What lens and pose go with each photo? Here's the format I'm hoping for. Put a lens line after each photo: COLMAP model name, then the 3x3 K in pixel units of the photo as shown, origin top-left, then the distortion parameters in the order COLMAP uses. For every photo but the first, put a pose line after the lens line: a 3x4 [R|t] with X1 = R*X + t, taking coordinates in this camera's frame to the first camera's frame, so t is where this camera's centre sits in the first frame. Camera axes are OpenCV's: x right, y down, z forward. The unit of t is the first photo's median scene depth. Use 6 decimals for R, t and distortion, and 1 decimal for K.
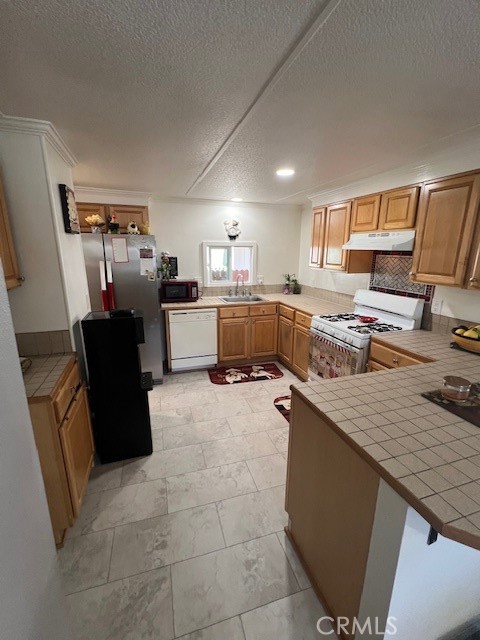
lens RADIAL K [[281.2, 0, 240.0], [0, 281.2, 320.0], [0, 0, 1]] dist [0.000687, -0.000019]
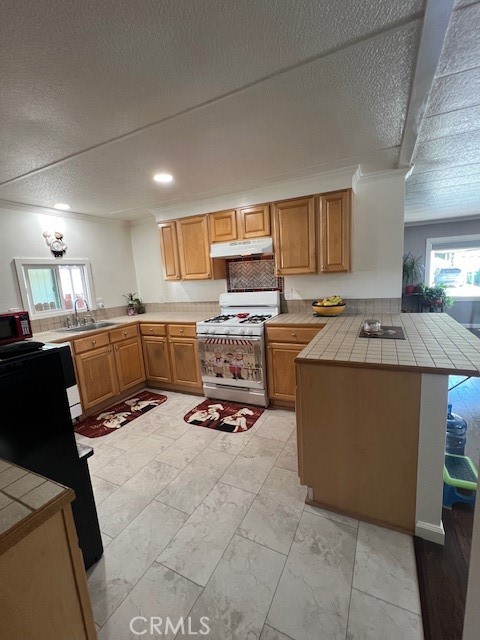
lens RADIAL K [[281.2, 0, 240.0], [0, 281.2, 320.0], [0, 0, 1]] dist [0.000687, -0.000019]
pose [[0.698796, -0.167254, 0.695492, -0.335338], [0.240207, 0.970689, -0.007914, 0.021345], [-0.673784, 0.172592, 0.718490, 0.163878]]
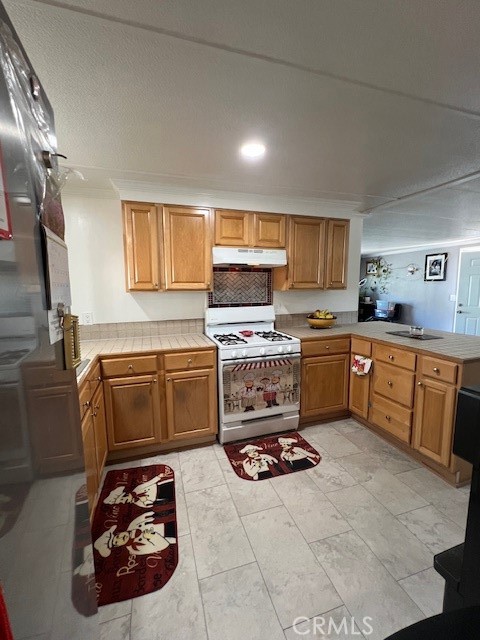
lens RADIAL K [[281.2, 0, 240.0], [0, 281.2, 320.0], [0, 0, 1]] dist [0.000687, -0.000019]
pose [[-0.006281, -0.129202, 0.991598, -0.494346], [0.253013, 0.959147, 0.126576, -0.166941], [-0.967443, 0.251682, 0.026665, 0.907839]]
